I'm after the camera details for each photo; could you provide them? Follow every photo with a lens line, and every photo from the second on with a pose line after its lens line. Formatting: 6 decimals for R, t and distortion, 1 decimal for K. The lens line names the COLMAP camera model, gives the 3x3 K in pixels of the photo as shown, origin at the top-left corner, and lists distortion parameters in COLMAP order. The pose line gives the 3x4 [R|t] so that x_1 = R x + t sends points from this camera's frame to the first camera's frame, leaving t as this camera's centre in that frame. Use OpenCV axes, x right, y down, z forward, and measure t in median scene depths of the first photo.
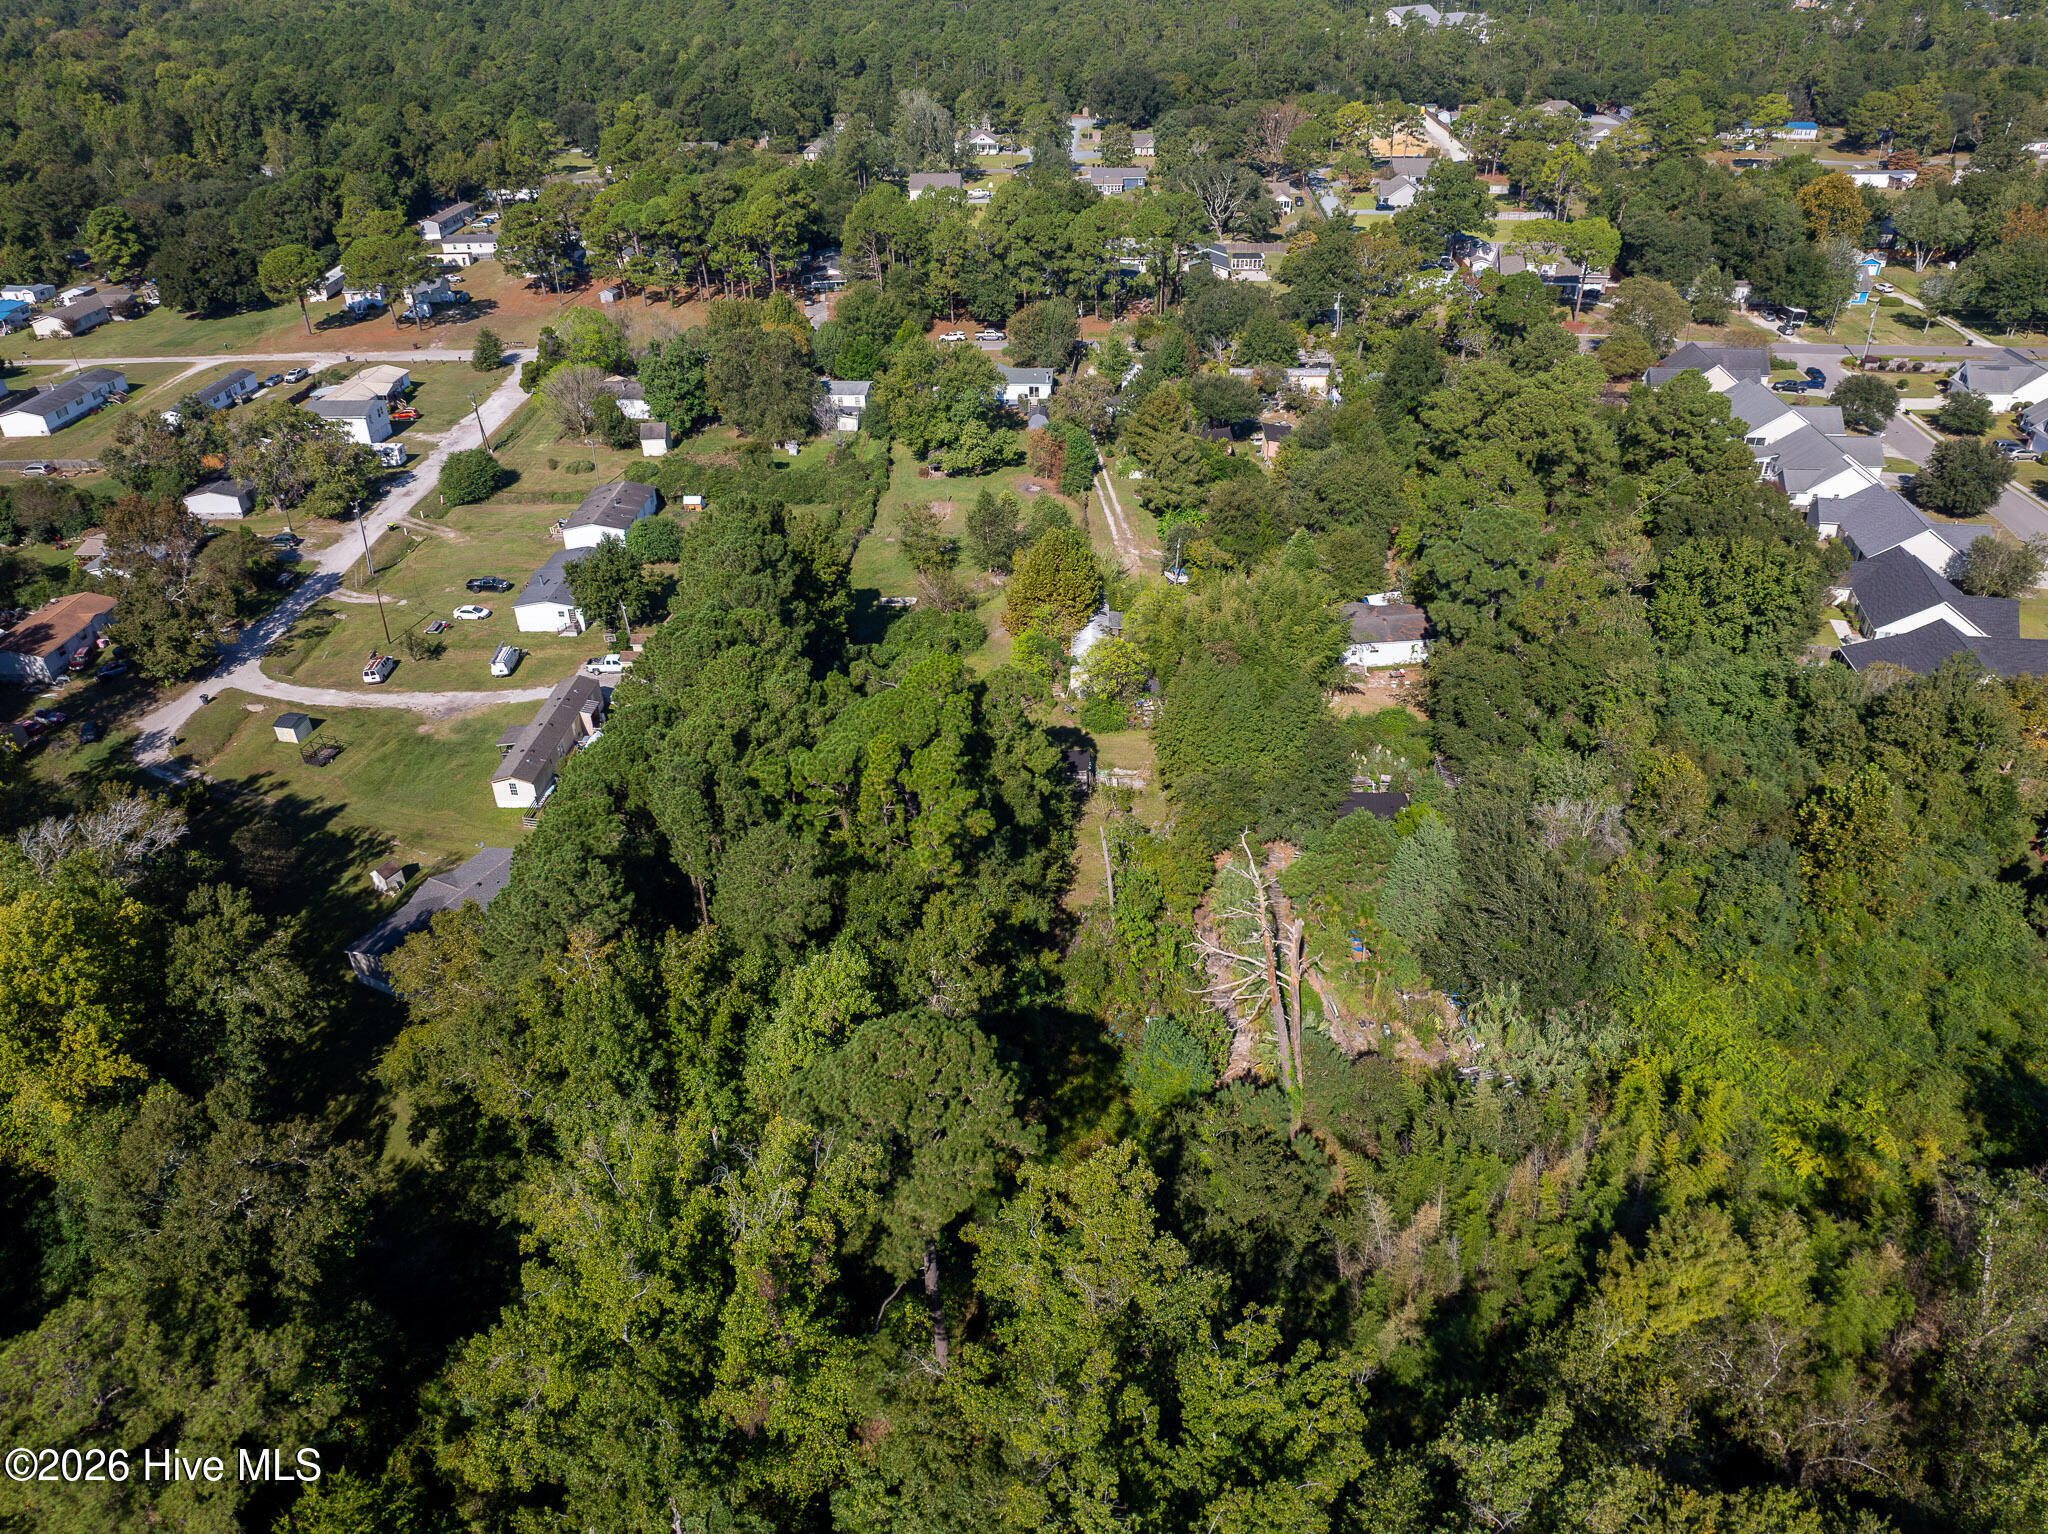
lens RADIAL K [[1456.3, 0, 1024.0], [0, 1456.3, 767.0], [0, 0, 1]] dist [-0.054340, 0.028363]
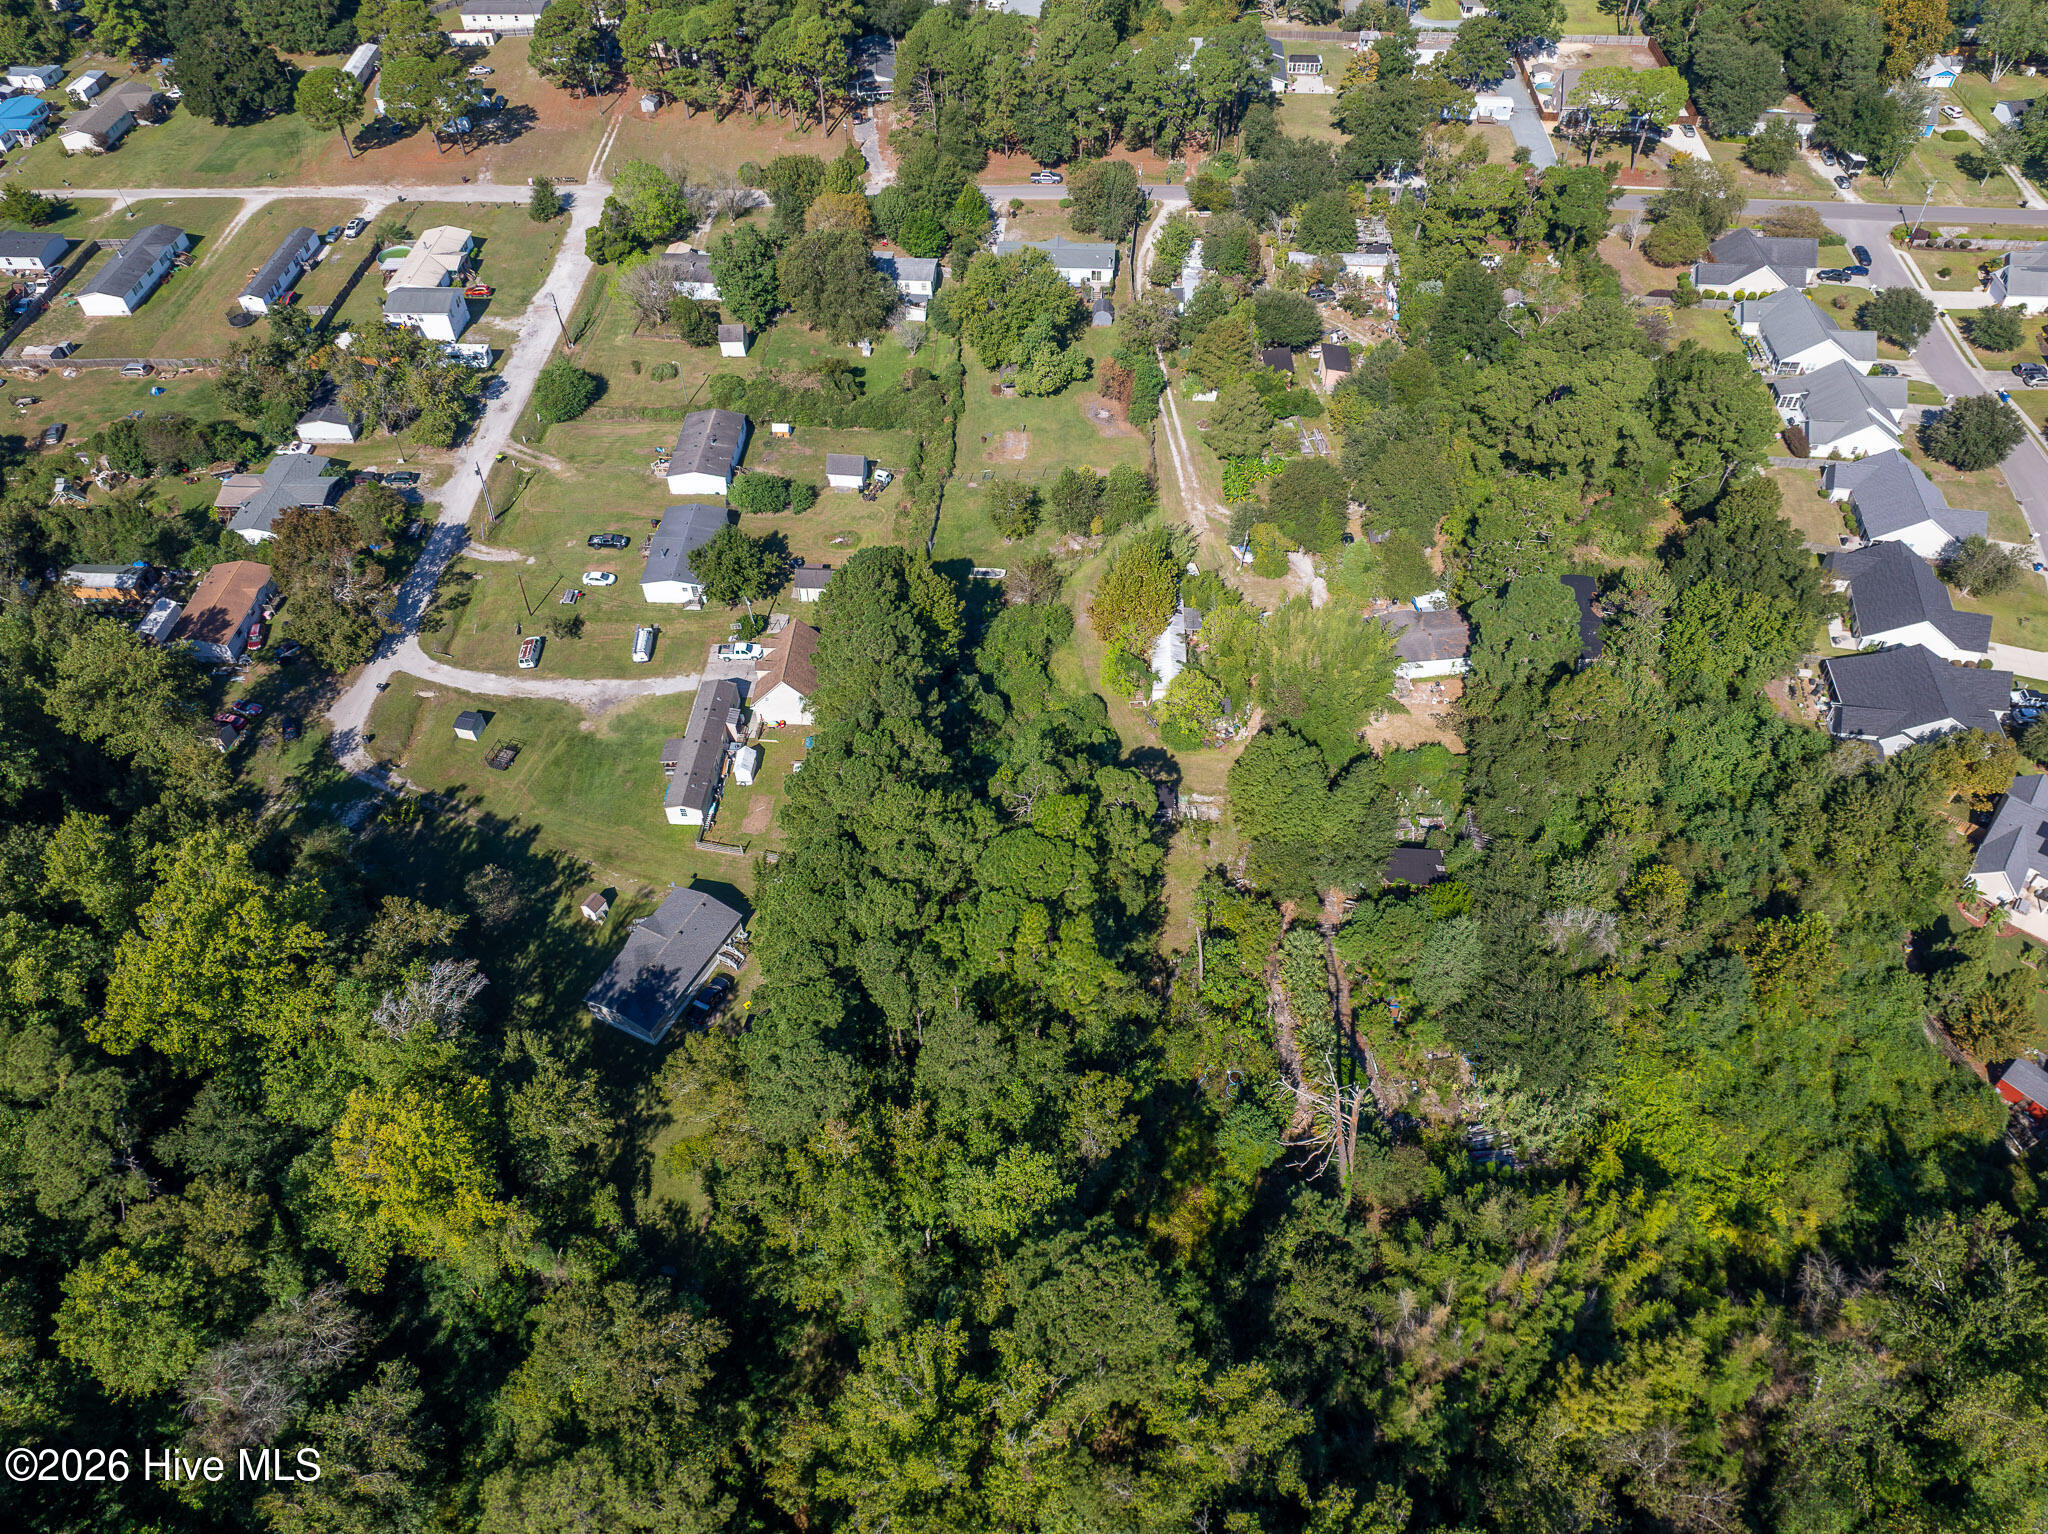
lens RADIAL K [[1456.3, 0, 1024.0], [0, 1456.3, 767.0], [0, 0, 1]] dist [-0.054340, 0.028363]
pose [[0.999989, 0.000870, 0.004548, -0.056495], [-0.002096, 0.960902, 0.276879, -0.242473], [-0.004130, -0.276886, 0.960894, -0.087461]]
